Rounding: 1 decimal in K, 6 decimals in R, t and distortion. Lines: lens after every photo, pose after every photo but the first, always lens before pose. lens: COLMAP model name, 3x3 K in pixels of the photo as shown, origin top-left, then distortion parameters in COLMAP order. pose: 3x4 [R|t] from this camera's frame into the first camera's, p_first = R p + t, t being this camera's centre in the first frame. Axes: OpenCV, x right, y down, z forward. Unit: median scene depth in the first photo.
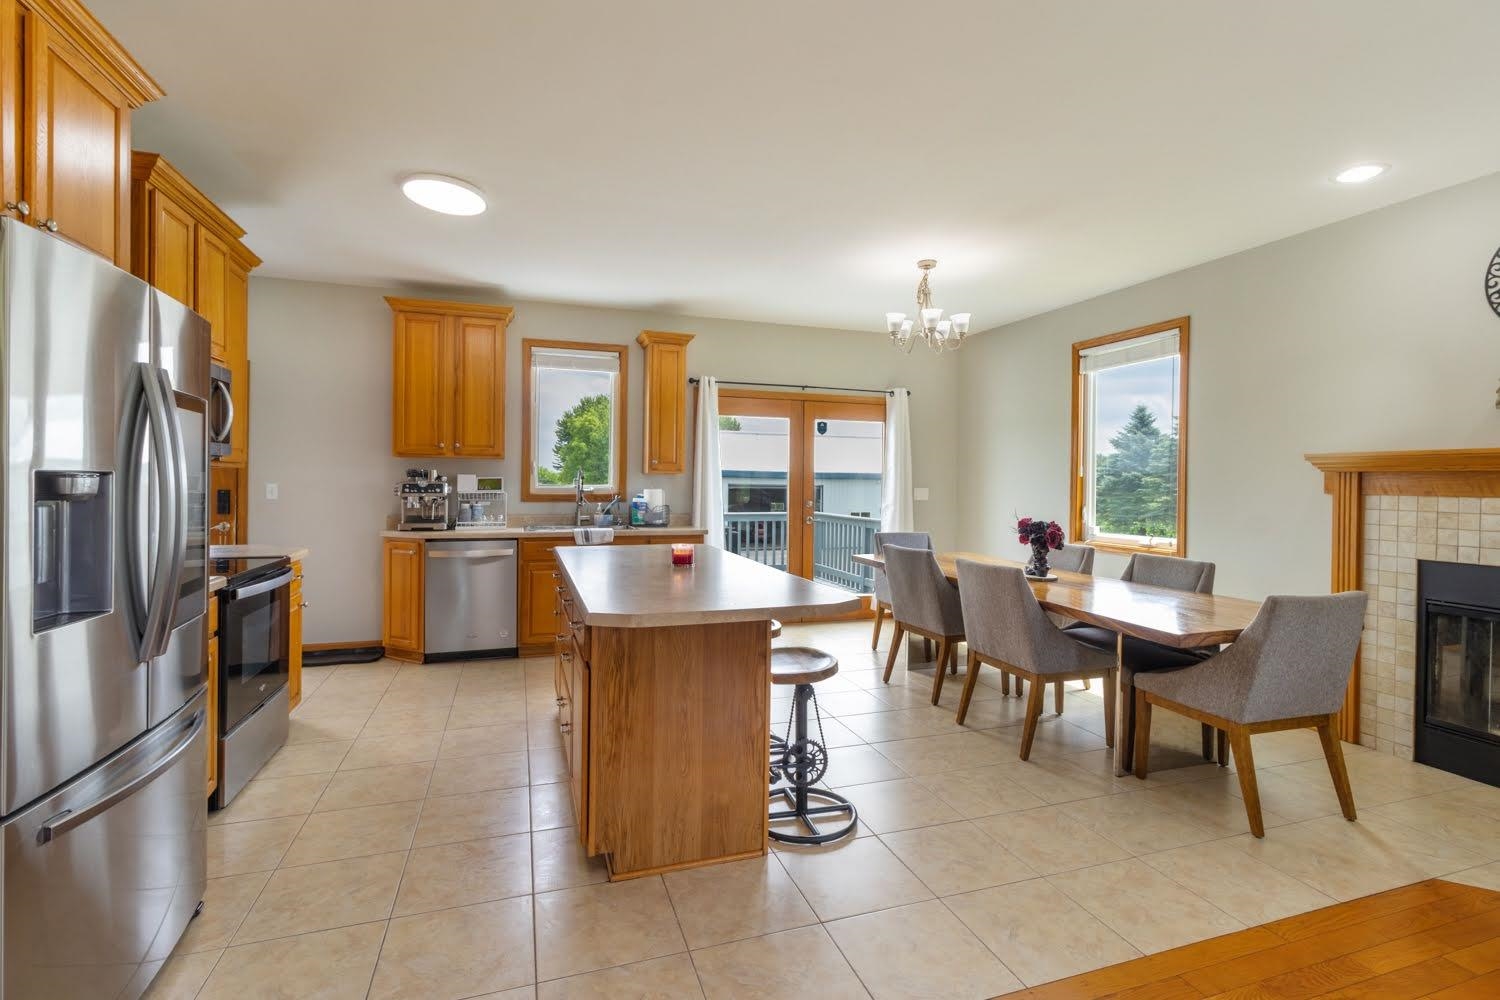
lens RADIAL K [[690.1, 0, 752.8], [0, 690.1, 494.4], [0, 0, 1]] dist [-0.000045, 0.000249]
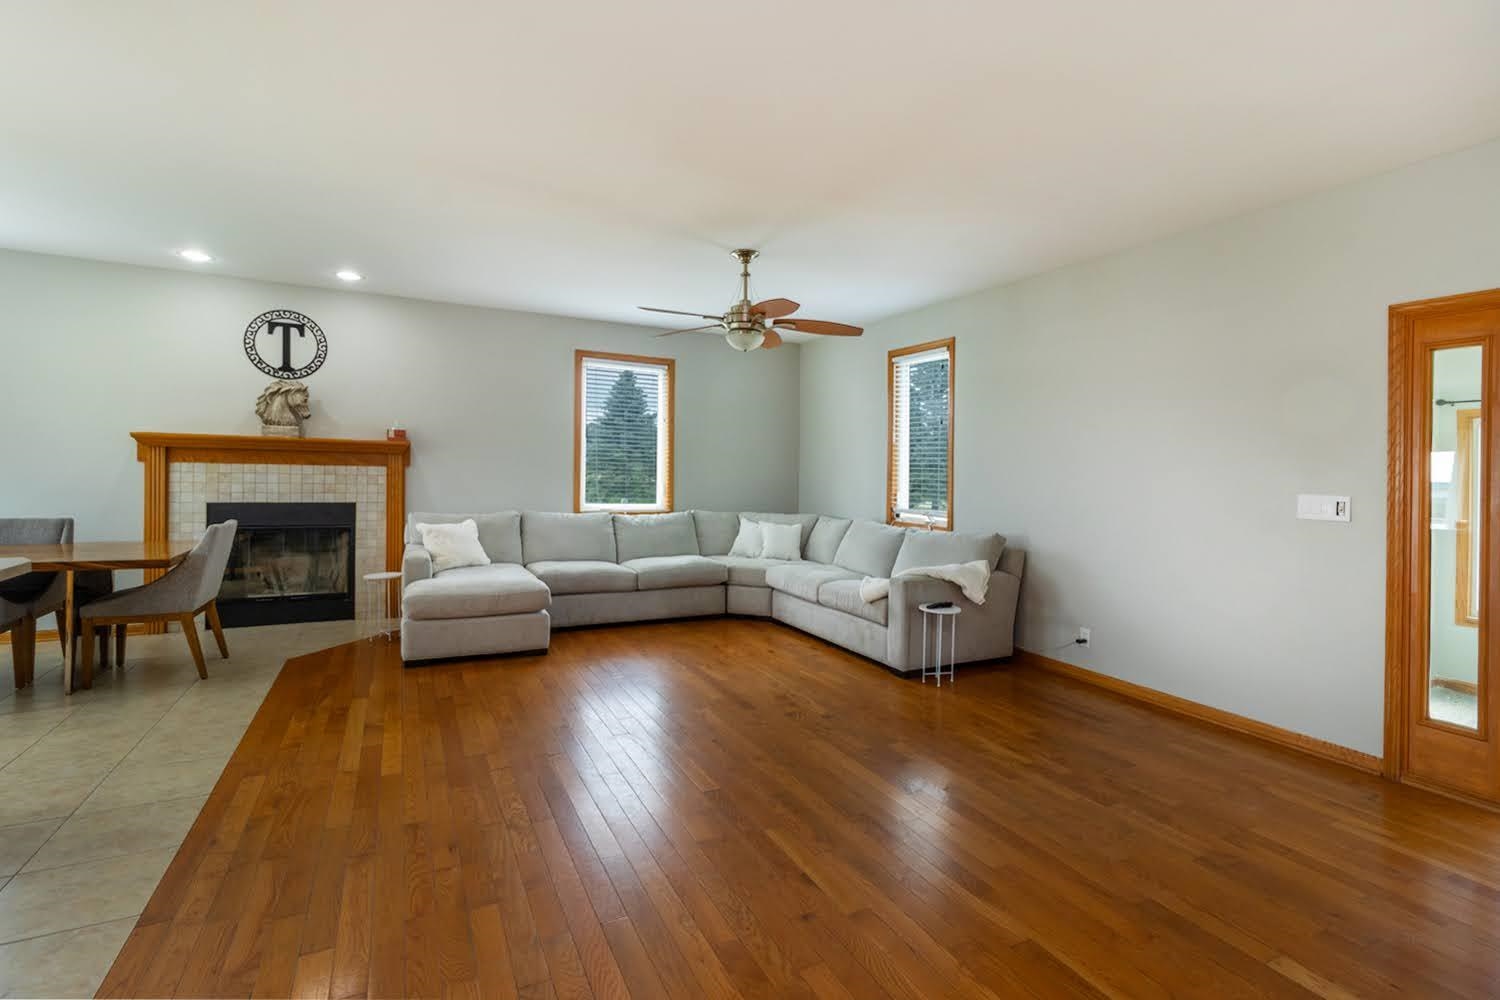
lens RADIAL K [[691.5, 0, 753.8], [0, 691.5, 467.6], [0, 0, 1]] dist [0.013482, 0.000031]
pose [[-0.143689, -0.012285, 0.989547, -0.540042], [-0.002734, 0.999924, 0.012016, -0.006540], [-0.989619, -0.000979, -0.143712, -0.010122]]
